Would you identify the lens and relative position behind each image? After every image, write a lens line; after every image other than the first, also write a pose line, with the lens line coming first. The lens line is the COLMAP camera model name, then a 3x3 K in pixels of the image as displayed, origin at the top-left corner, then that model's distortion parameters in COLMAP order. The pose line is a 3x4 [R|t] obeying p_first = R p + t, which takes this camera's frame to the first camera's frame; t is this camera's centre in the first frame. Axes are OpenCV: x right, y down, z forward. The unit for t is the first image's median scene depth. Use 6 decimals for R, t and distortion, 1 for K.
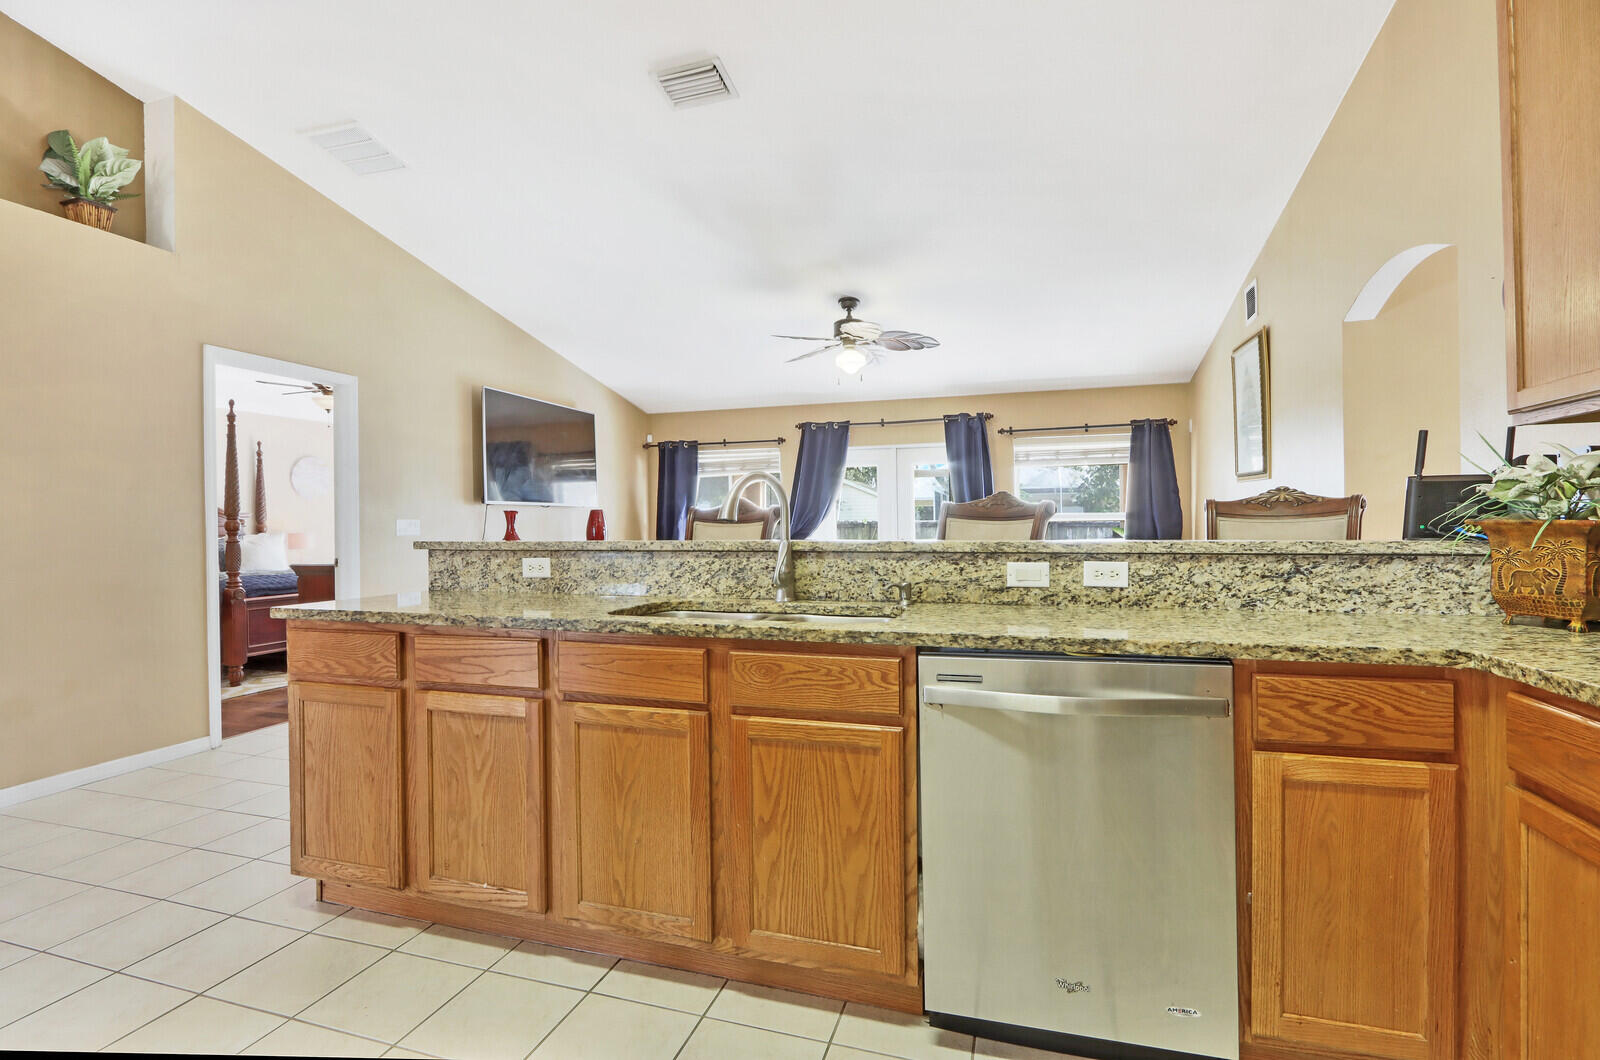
lens RADIAL K [[761.2, 0, 803.0], [0, 761.2, 526.9], [0, 0, 1]] dist [-0.016741, 0.002159]
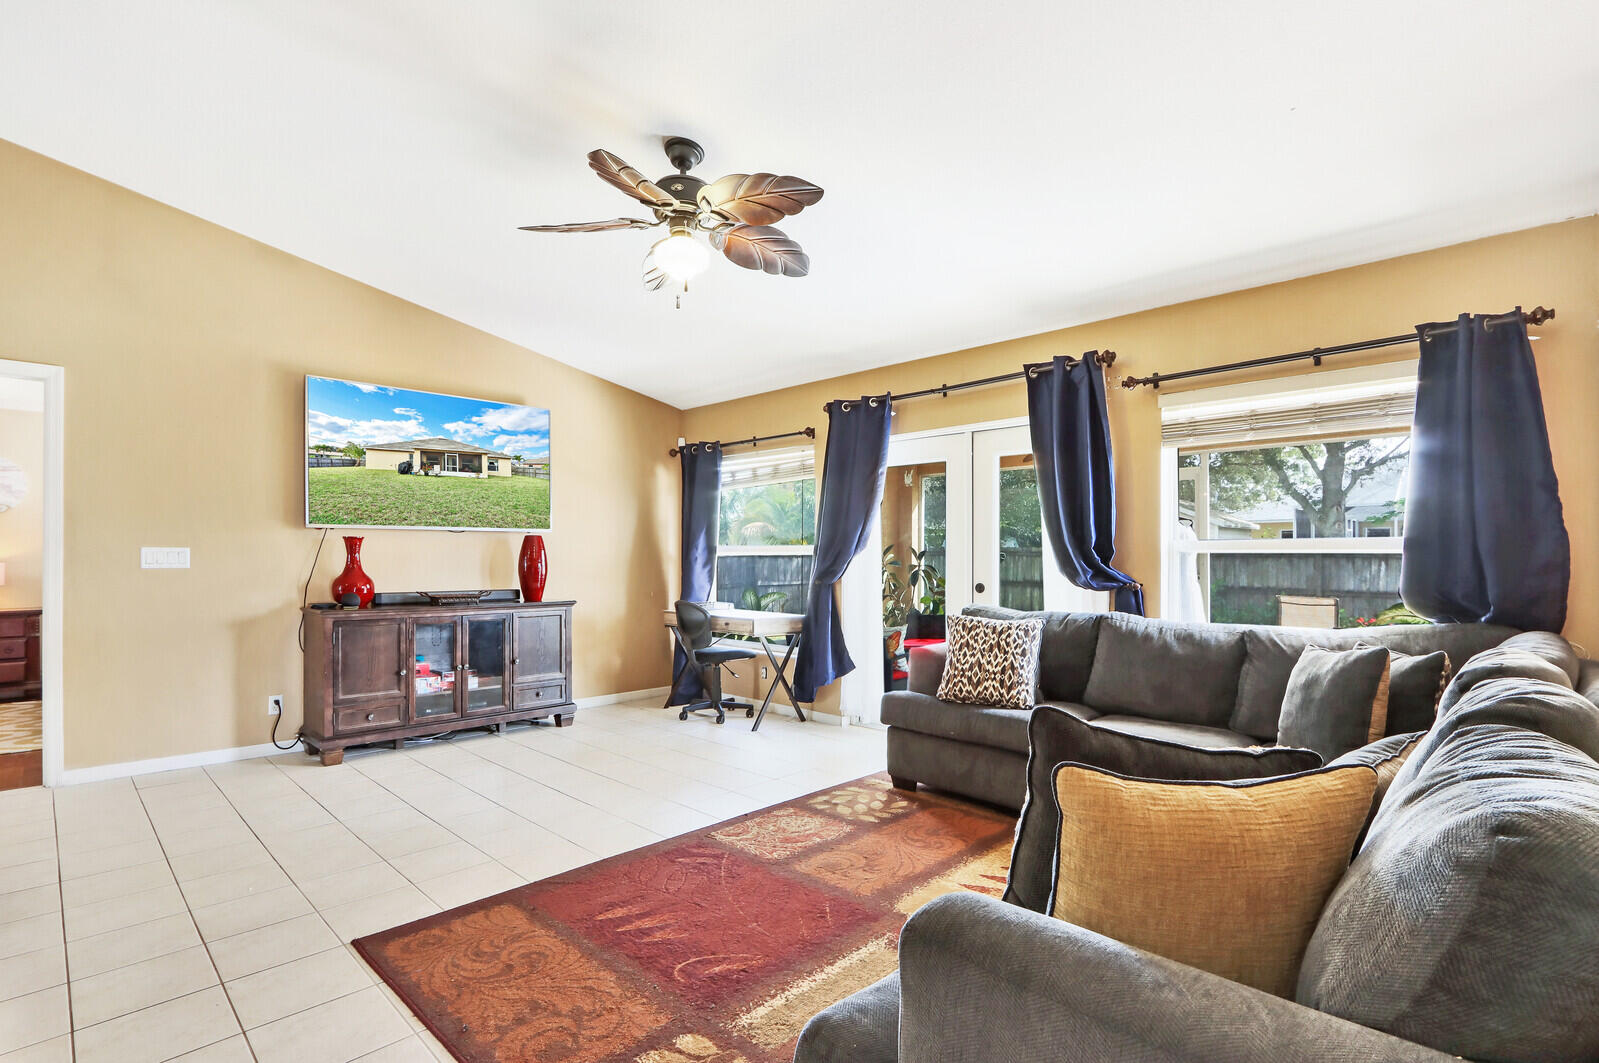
lens RADIAL K [[760.8, 0, 846.8], [0, 760.8, 561.9], [0, 0, 1]] dist [-0.016741, 0.002159]
pose [[0.888152, 0.014581, -0.459318, 0.326687], [-0.012486, 0.999893, 0.007598, -0.006286], [0.459380, -0.001013, 0.888239, 0.452516]]
